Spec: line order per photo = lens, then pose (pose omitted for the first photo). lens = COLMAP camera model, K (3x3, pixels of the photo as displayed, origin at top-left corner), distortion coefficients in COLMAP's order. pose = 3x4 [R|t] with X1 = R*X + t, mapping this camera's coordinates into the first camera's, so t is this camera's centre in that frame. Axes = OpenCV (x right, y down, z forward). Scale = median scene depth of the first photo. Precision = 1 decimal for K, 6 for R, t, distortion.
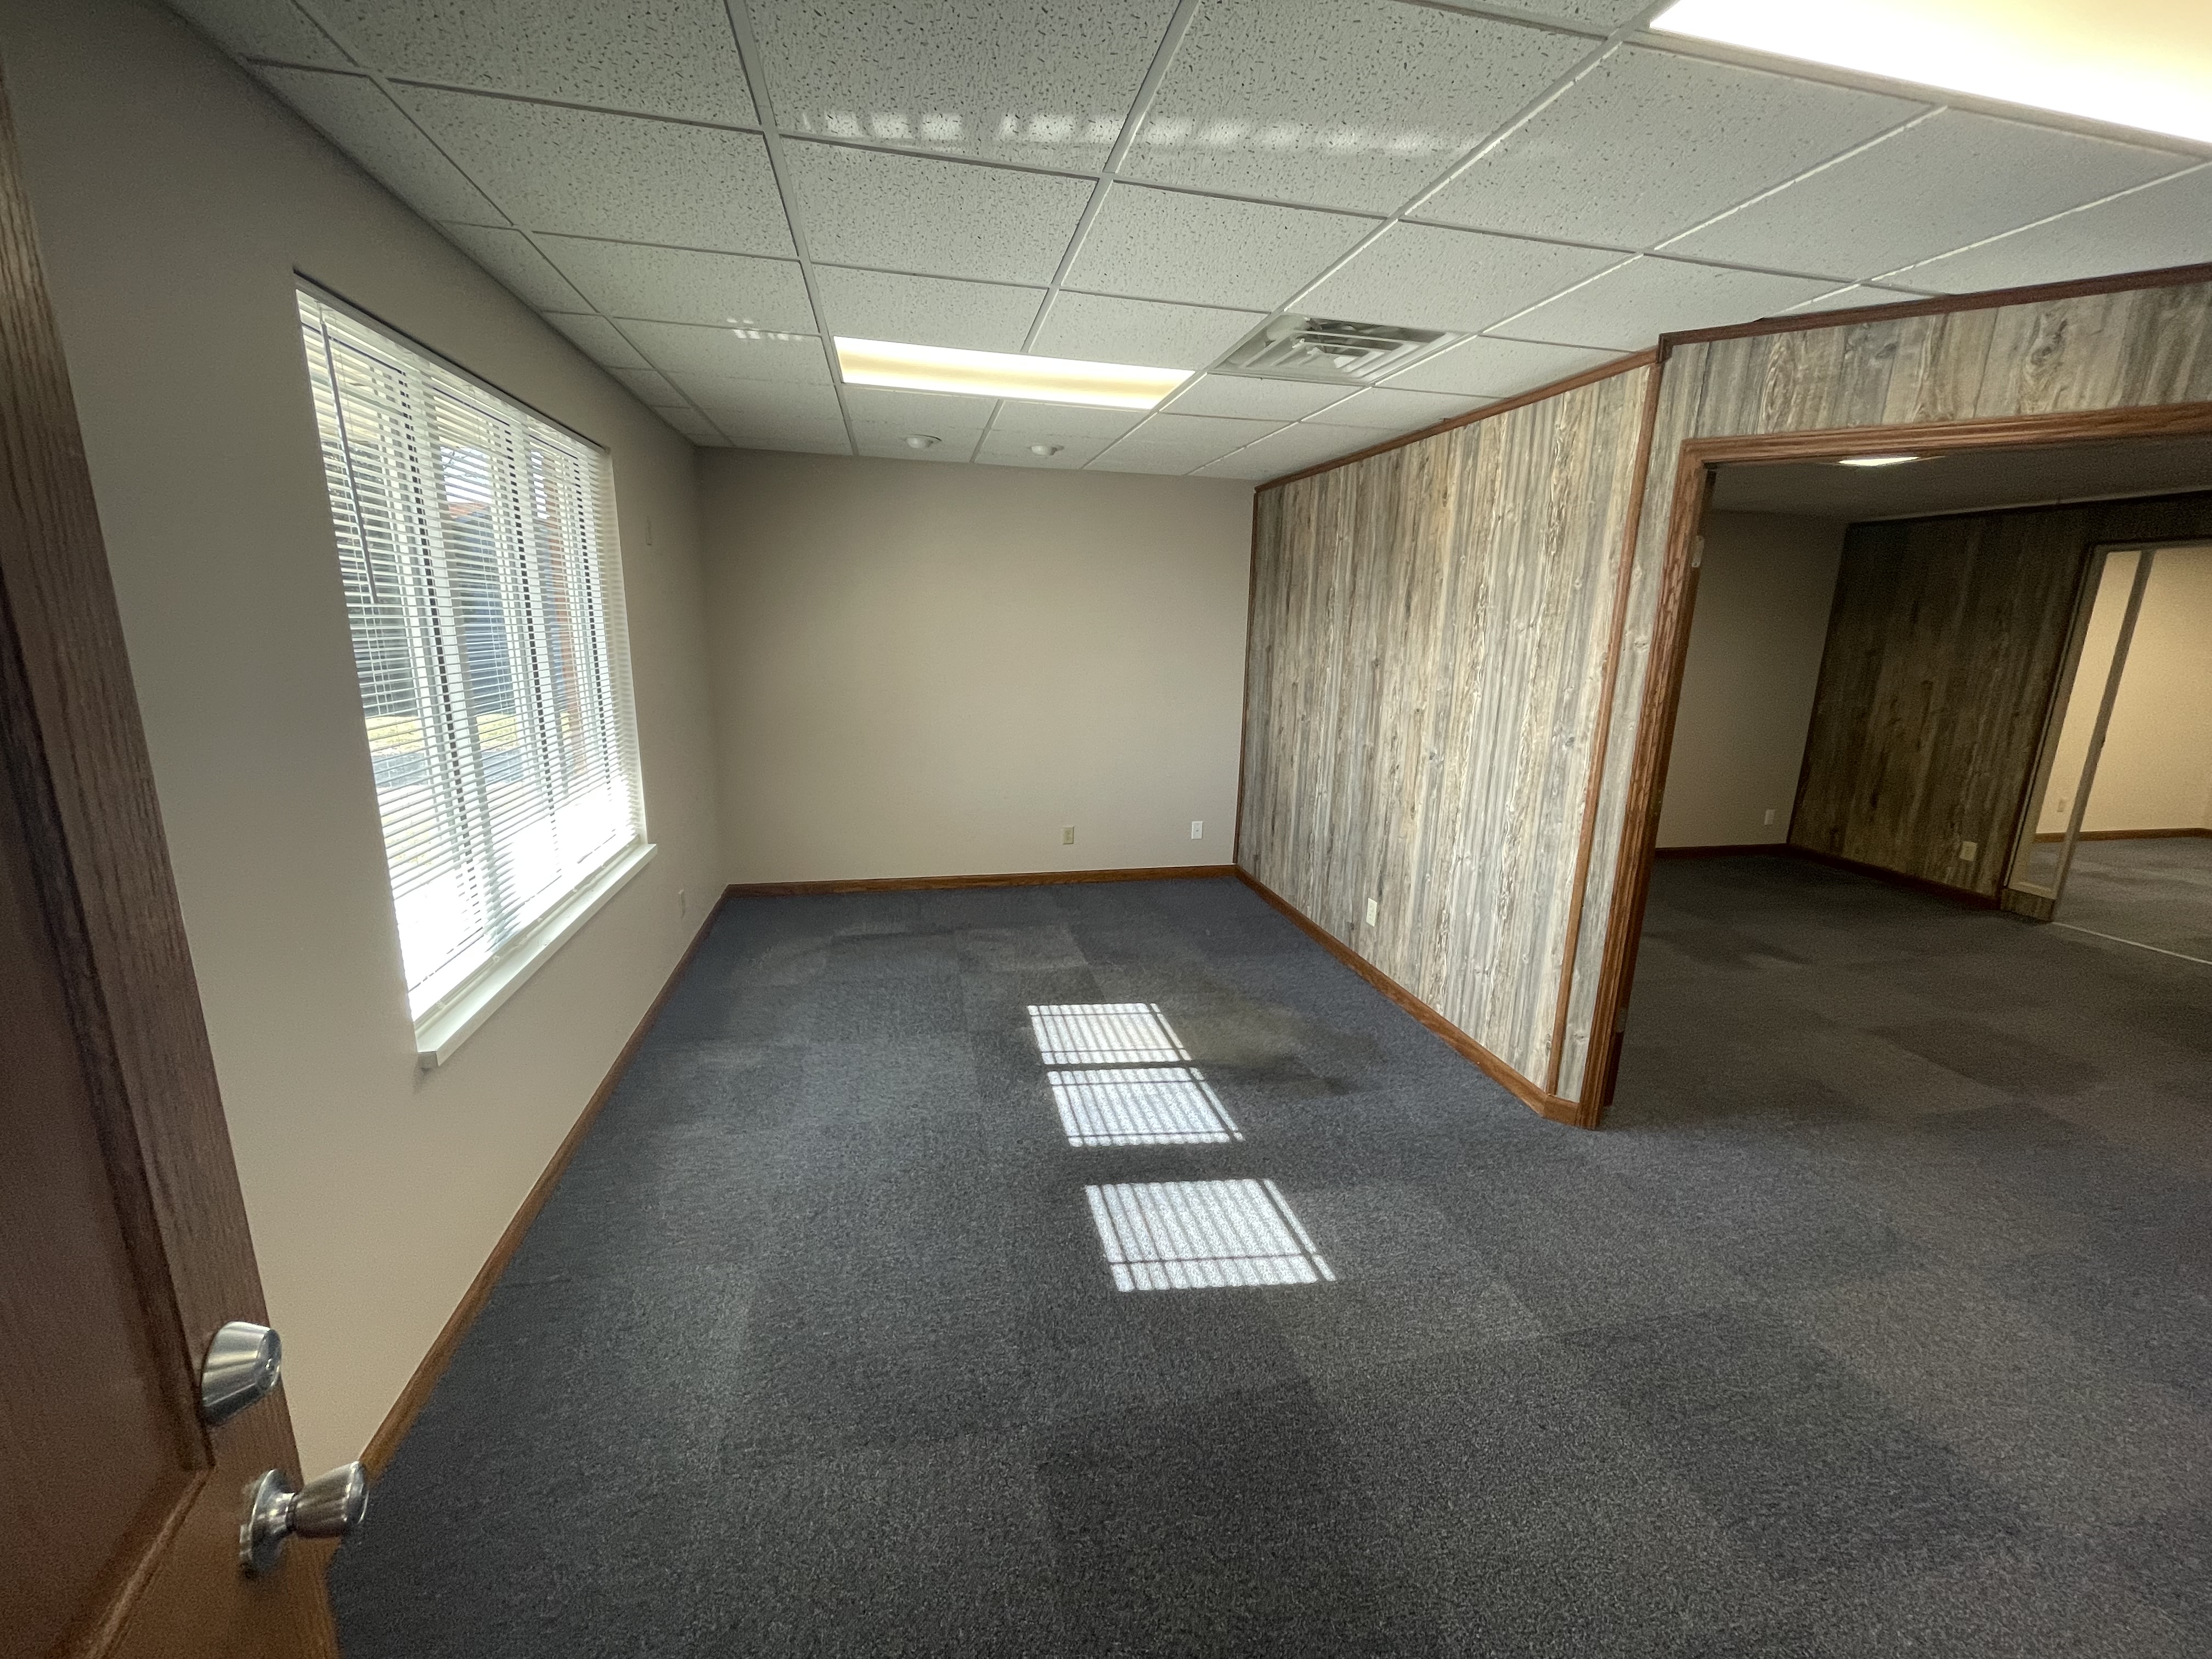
lens RADIAL K [[894.5, 0, 1105.7], [0, 894.5, 826.6], [0, 0, 1]] dist [-0.001923, -0.000323]
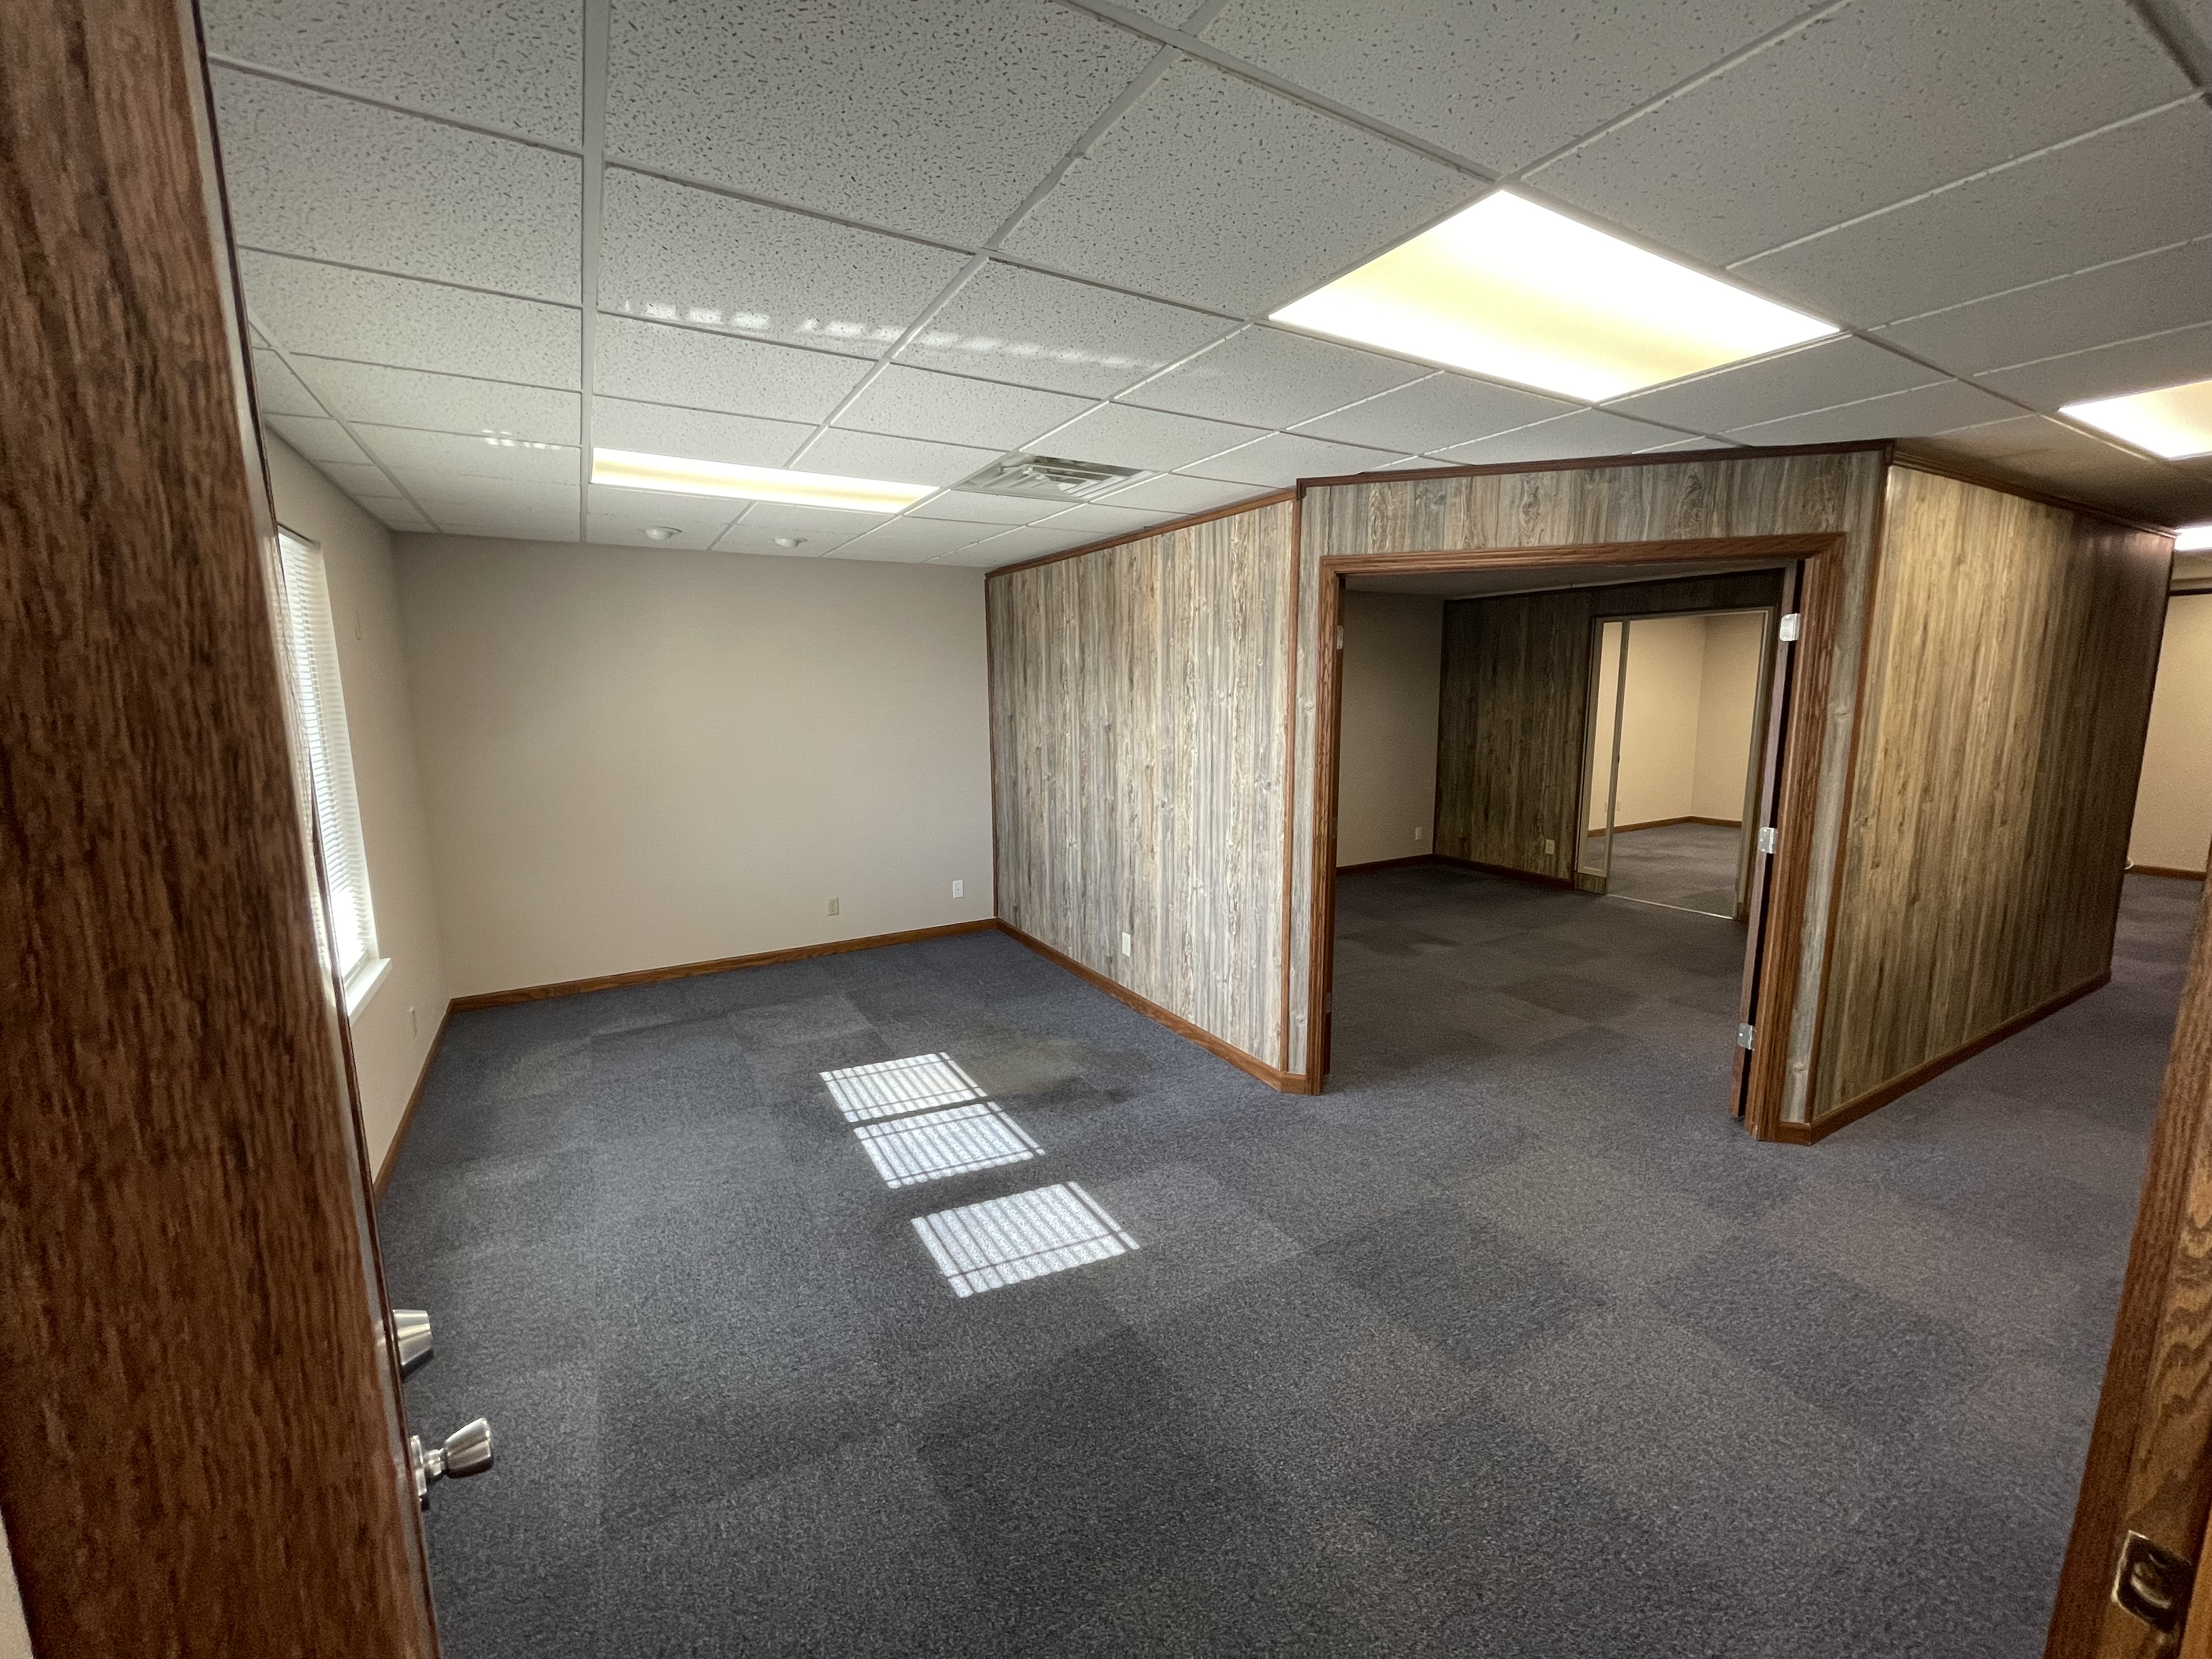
lens RADIAL K [[894.5, 0, 1103.2], [0, 894.5, 826.5], [0, 0, 1]] dist [-0.001923, -0.000323]
pose [[0.953487, -0.077942, 0.291183, -0.066616], [0.097376, 0.993844, -0.052834, 0.005550], [-0.285273, 0.078731, 0.955207, -0.120497]]
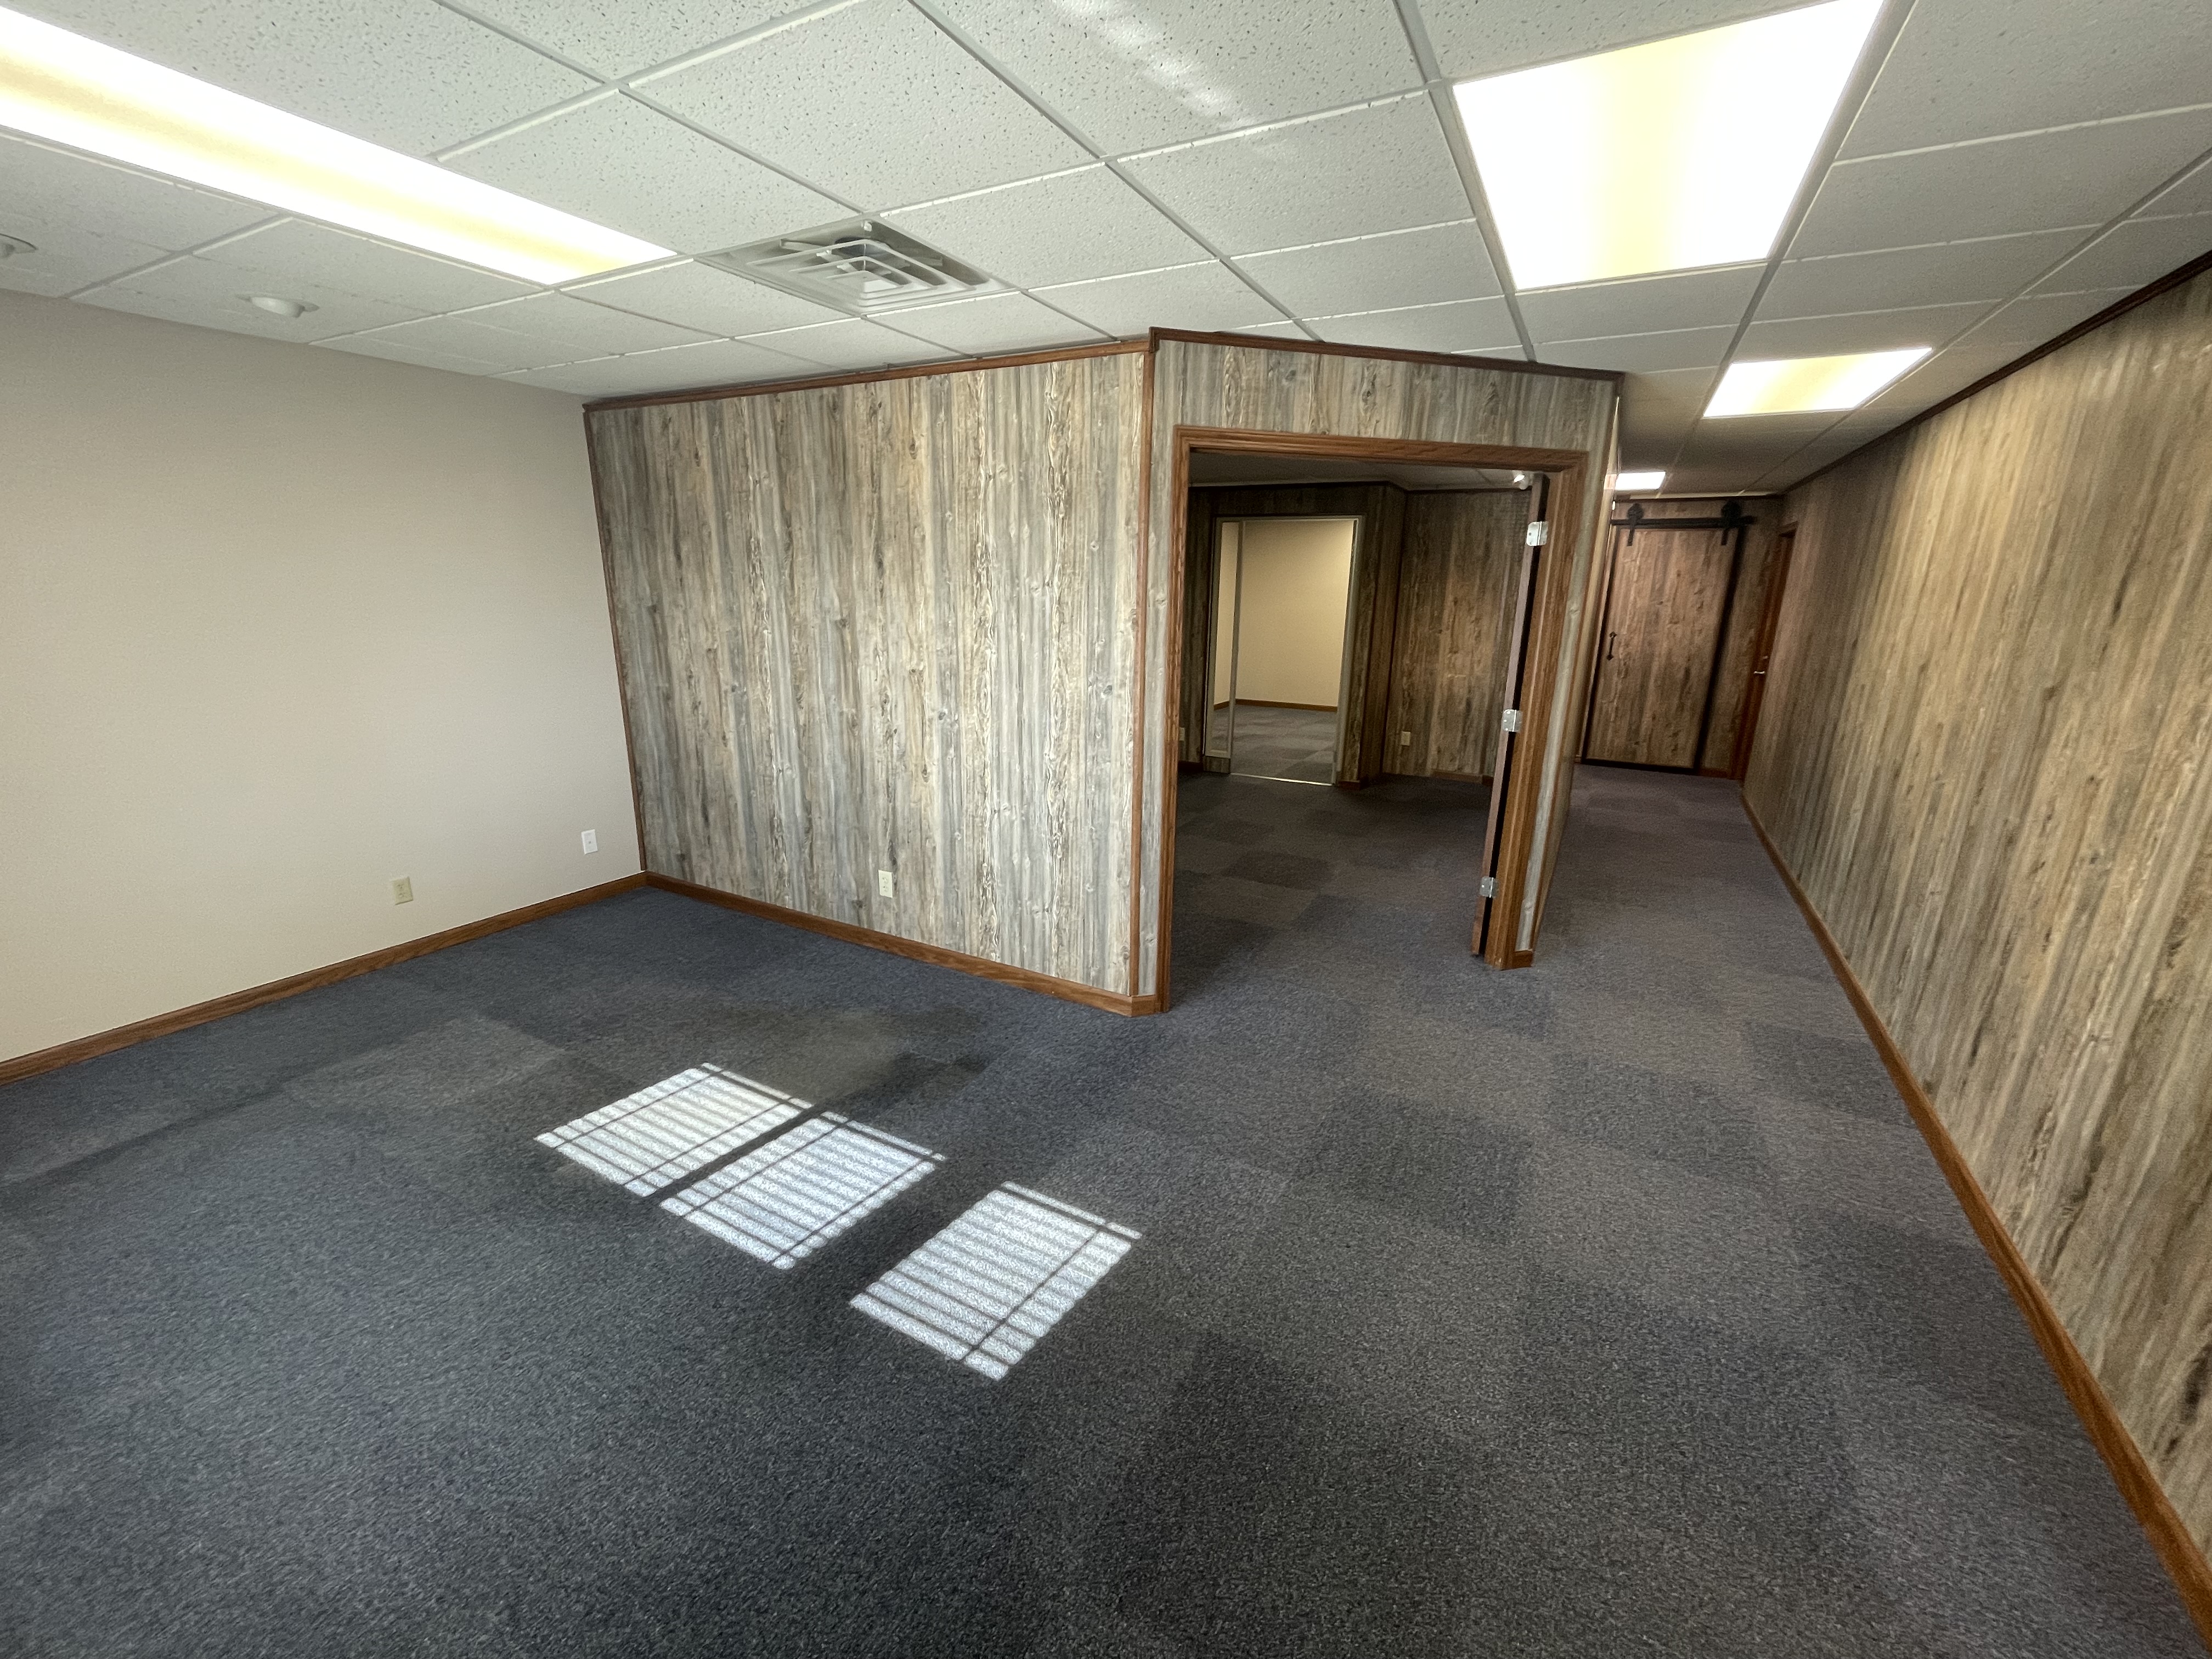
lens RADIAL K [[894.5, 0, 1103.0], [0, 894.5, 826.7], [0, 0, 1]] dist [-0.001923, -0.000323]
pose [[0.662212, -0.212458, 0.718566, -0.299555], [0.166946, 0.976691, 0.134924, -0.072902], [-0.730483, 0.030614, 0.682245, 0.225827]]
